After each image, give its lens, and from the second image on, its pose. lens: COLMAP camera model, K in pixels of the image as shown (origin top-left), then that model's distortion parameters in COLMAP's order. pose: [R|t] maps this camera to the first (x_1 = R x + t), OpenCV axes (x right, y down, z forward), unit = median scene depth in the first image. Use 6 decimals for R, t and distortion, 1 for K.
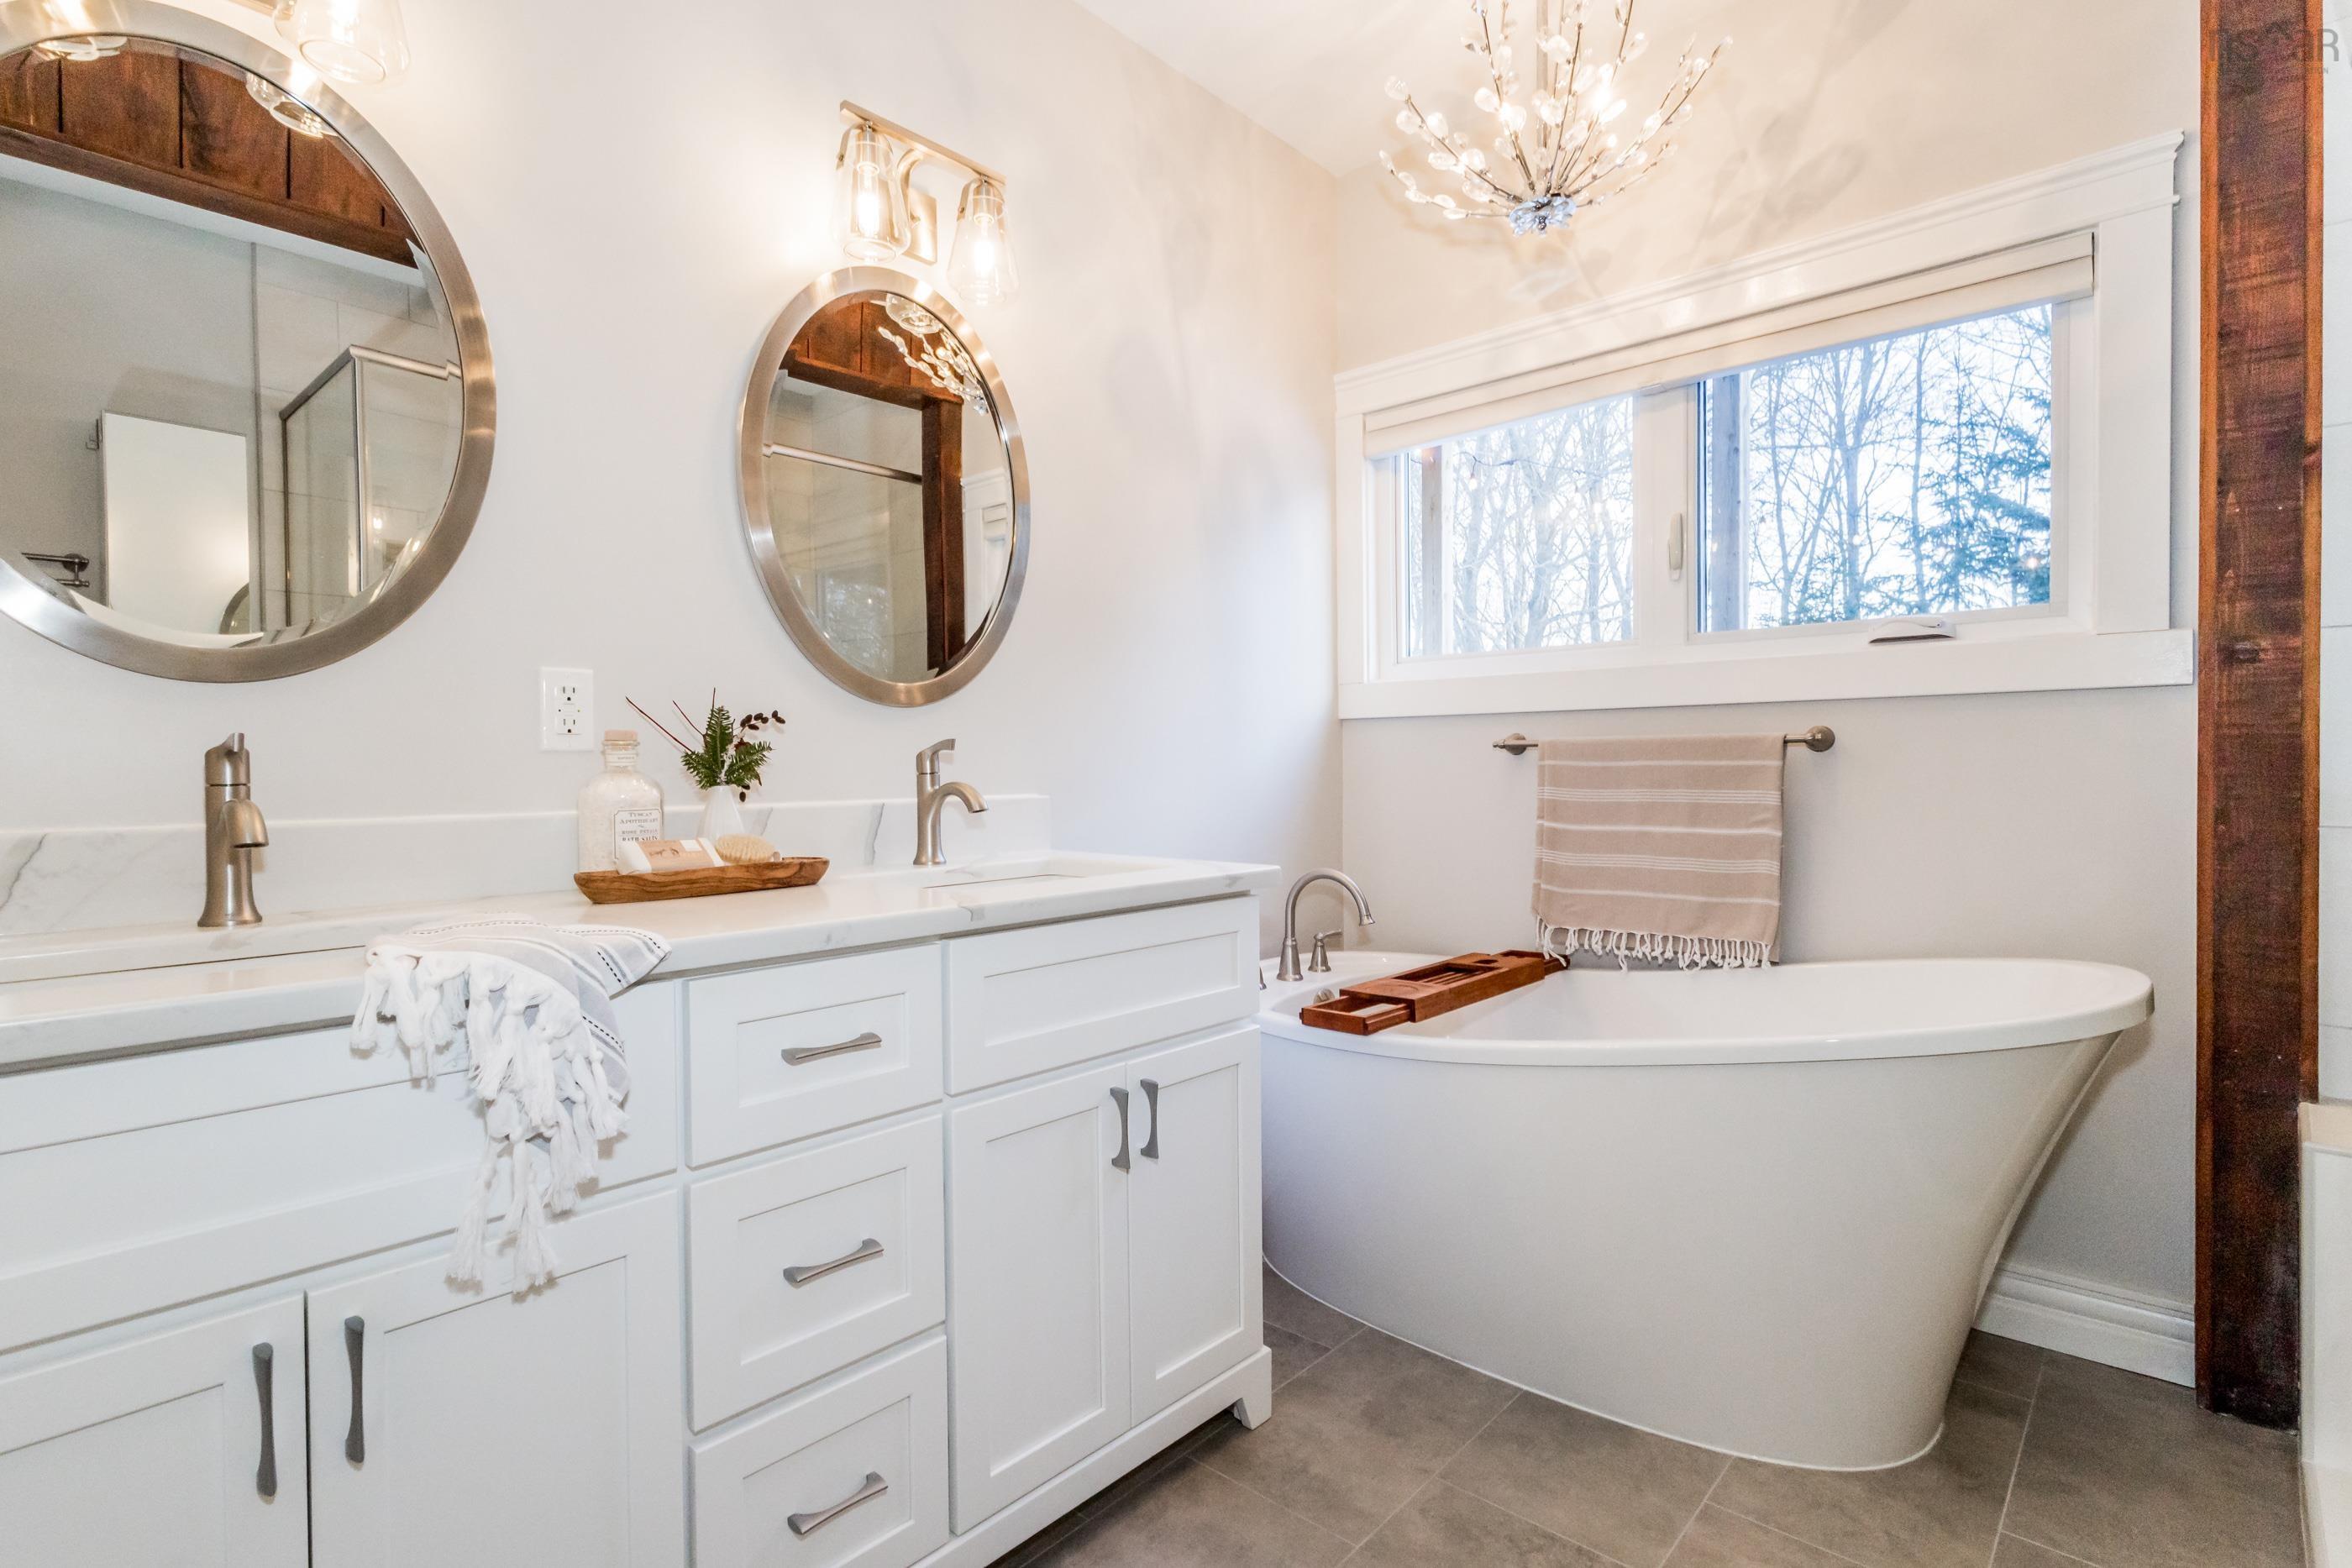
lens RADIAL K [[1078.8, 0, 1171.0], [0, 1078.8, 784.7], [0, 0, 1]] dist [0.002668, 0.000142]
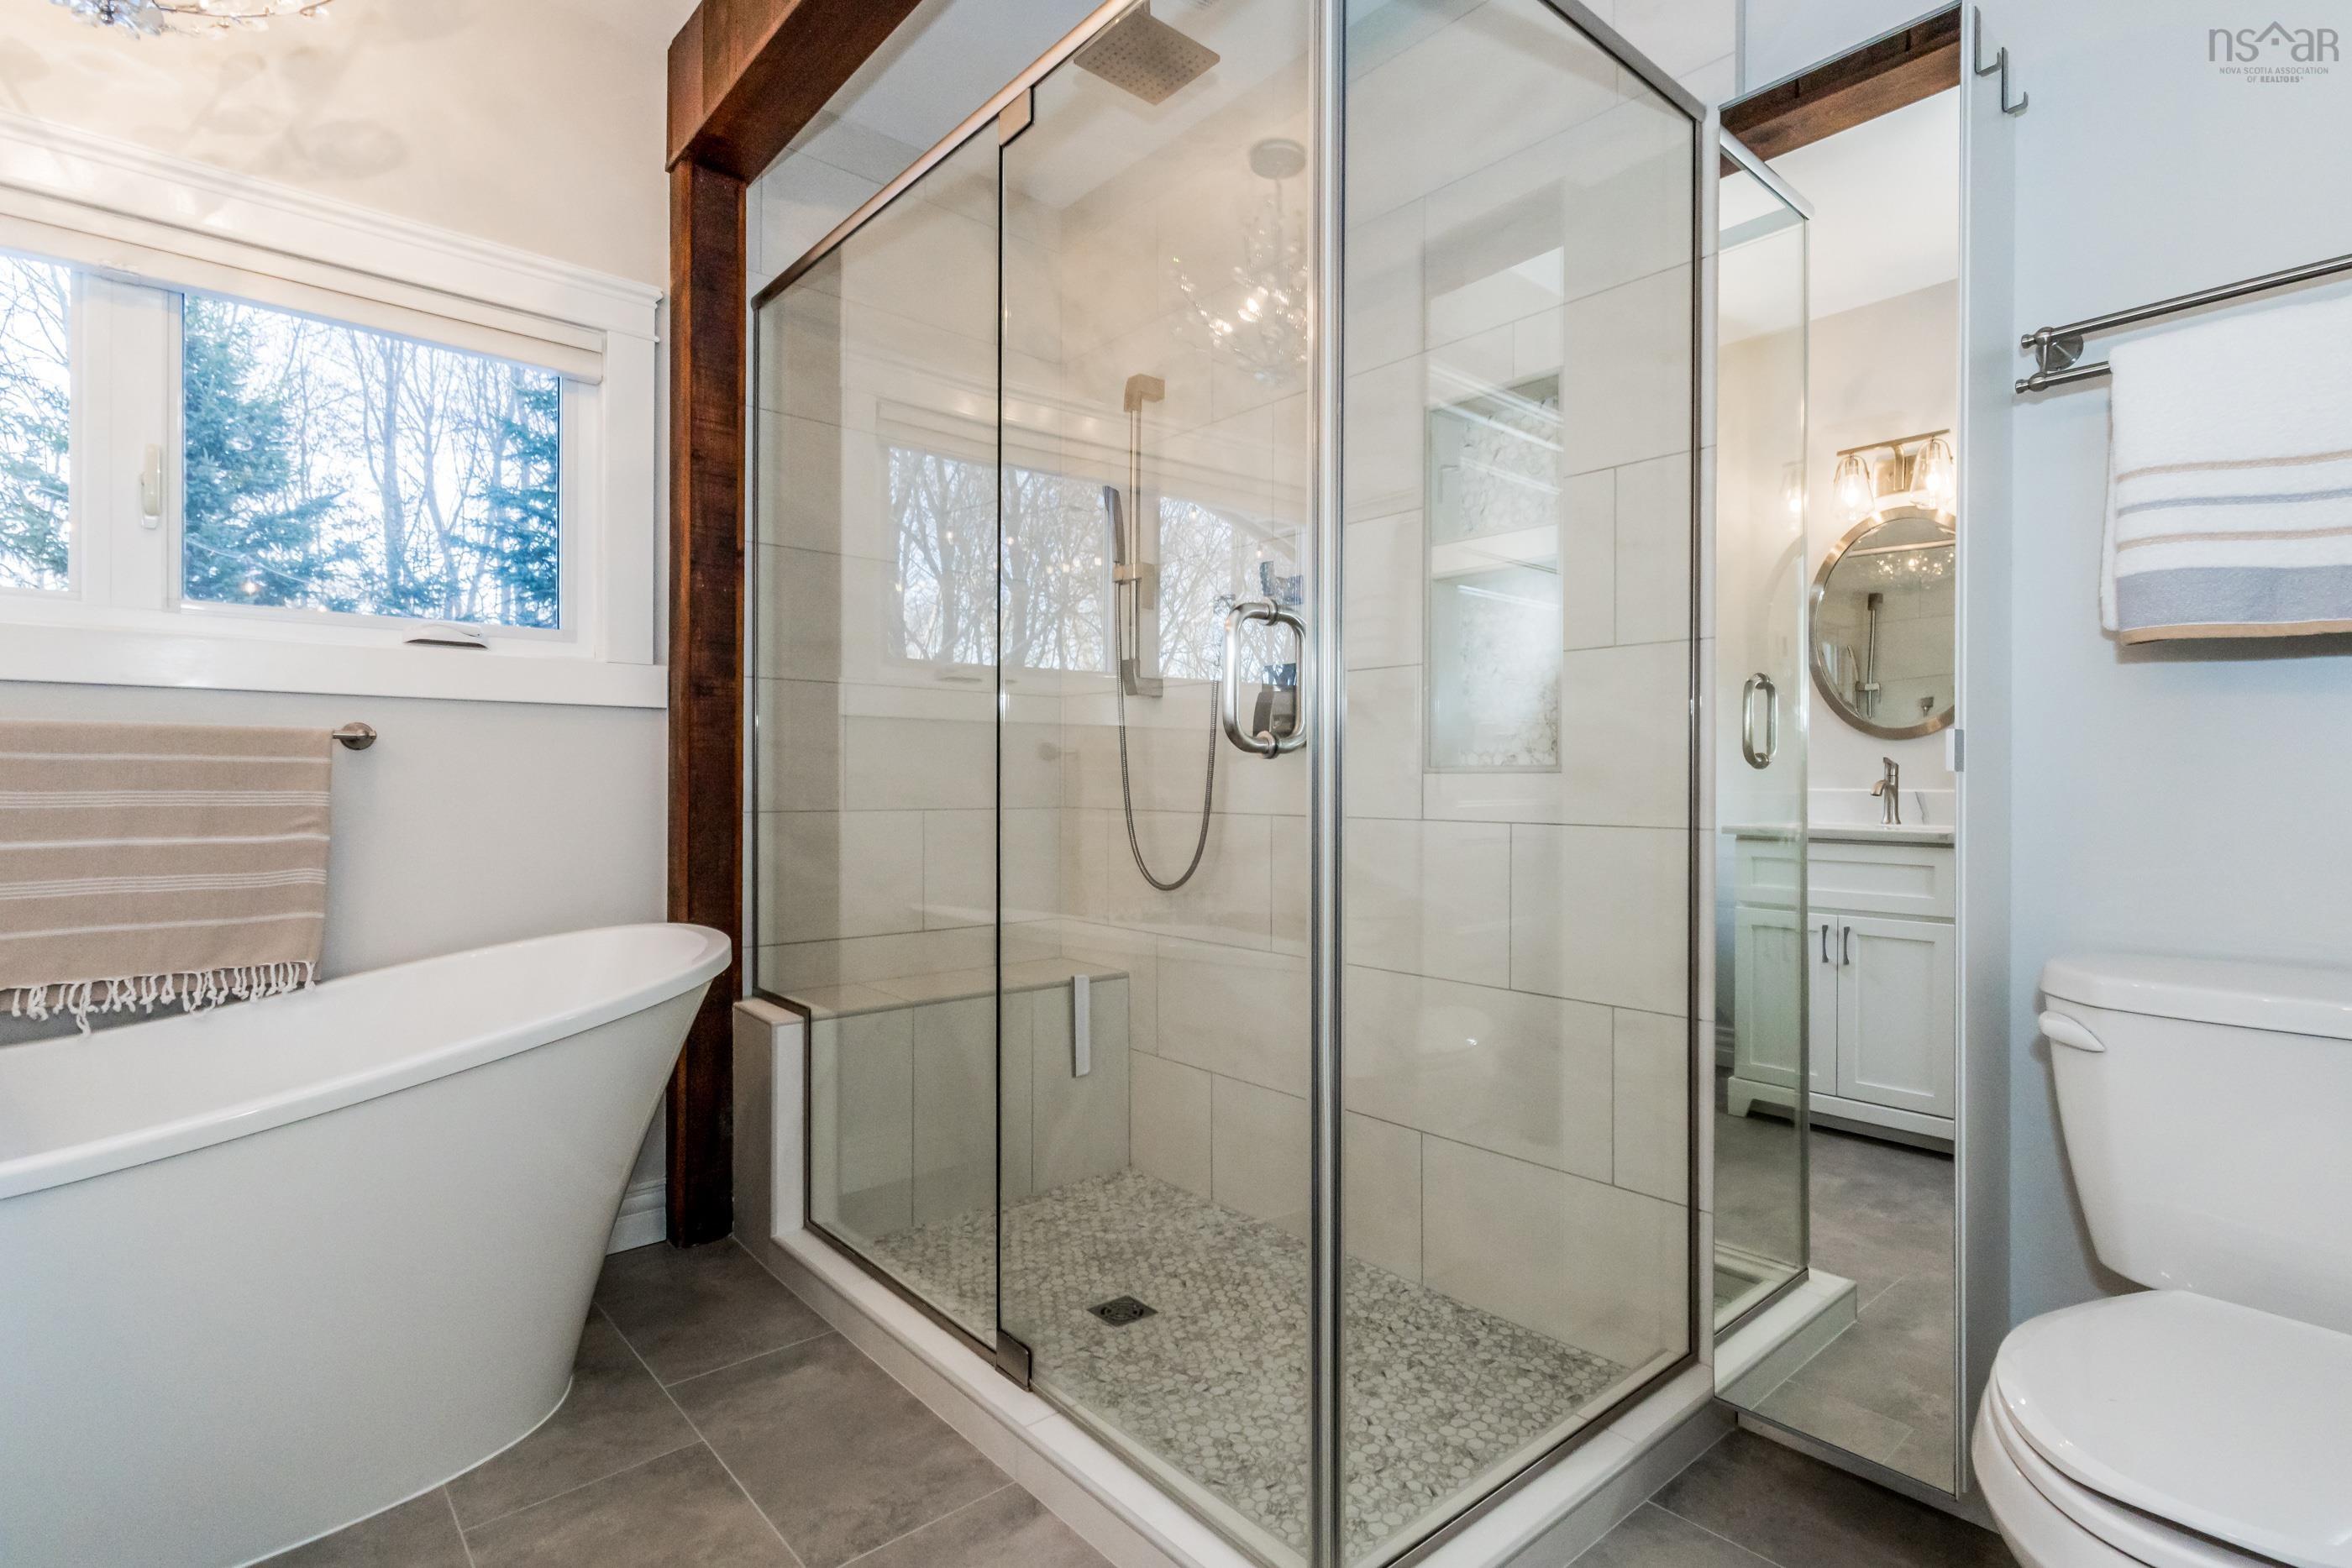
lens RADIAL K [[1078.8, 0, 1171.0], [0, 1078.8, 784.7], [0, 0, 1]] dist [0.002668, 0.000142]
pose [[0.158551, 0.001525, 0.987350, -0.218068], [0.006734, 0.999974, -0.002626, 0.007202], [-0.987328, 0.007065, 0.158537, 0.145060]]
